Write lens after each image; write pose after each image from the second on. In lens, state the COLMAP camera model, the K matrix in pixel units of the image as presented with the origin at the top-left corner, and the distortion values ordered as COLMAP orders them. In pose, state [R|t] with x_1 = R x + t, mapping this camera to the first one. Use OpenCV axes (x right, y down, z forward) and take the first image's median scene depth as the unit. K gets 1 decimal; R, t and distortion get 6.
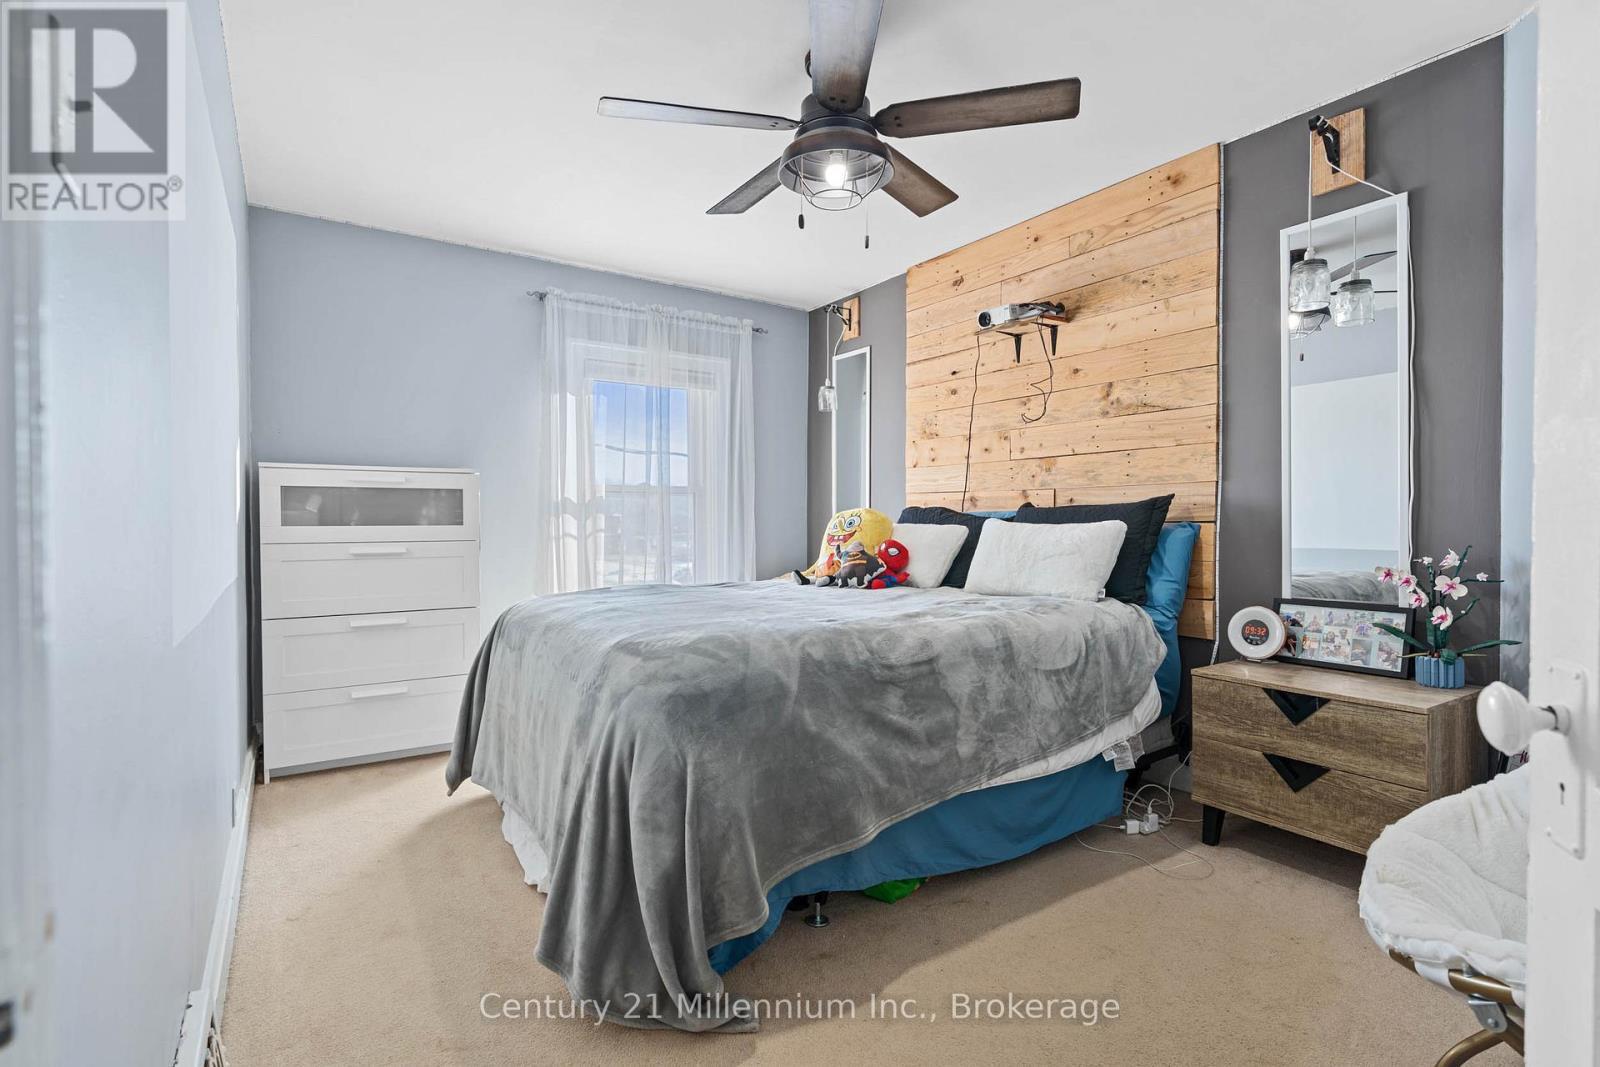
lens RADIAL K [[739.8, 0, 797.4], [0, 739.8, 526.1], [0, 0, 1]] dist [-0.009520, 0.003217]
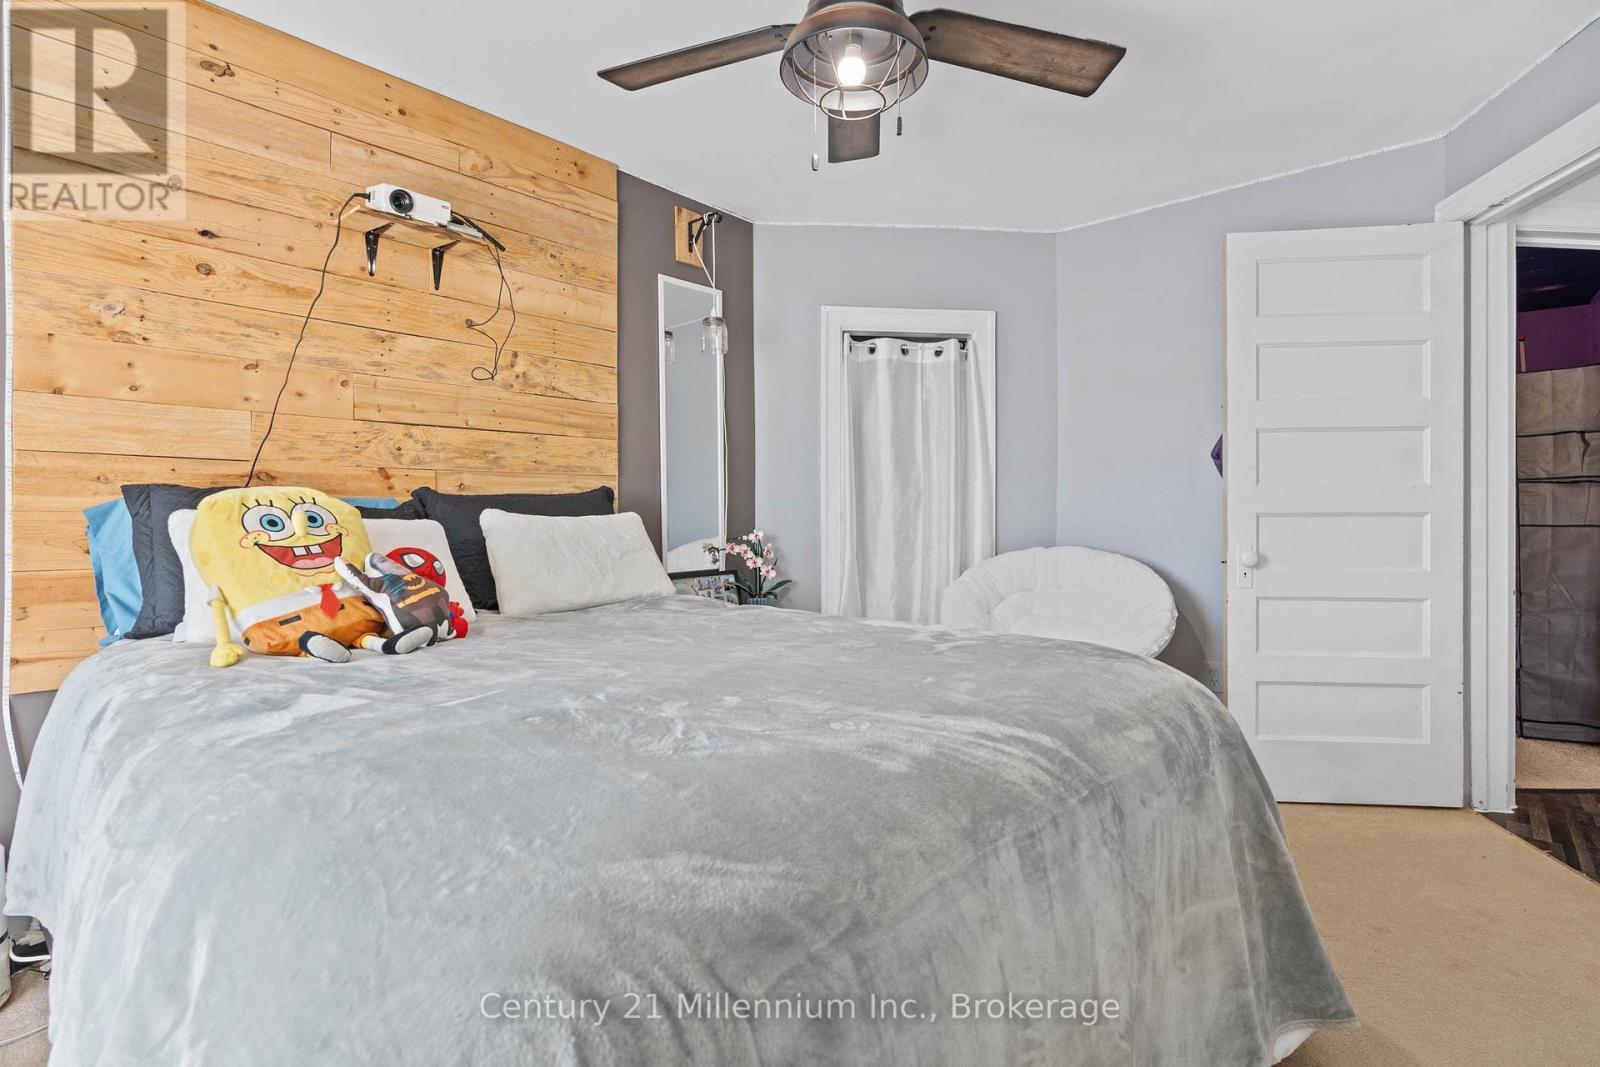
lens RADIAL K [[739.8, 0, 795.3], [0, 739.8, 529.4], [0, 0, 1]] dist [-0.009520, 0.003217]
pose [[-0.221824, -0.013807, 0.974989, -0.500114], [0.016951, 0.999694, 0.018013, 0.002438], [-0.974939, 0.020522, -0.221522, 0.894706]]
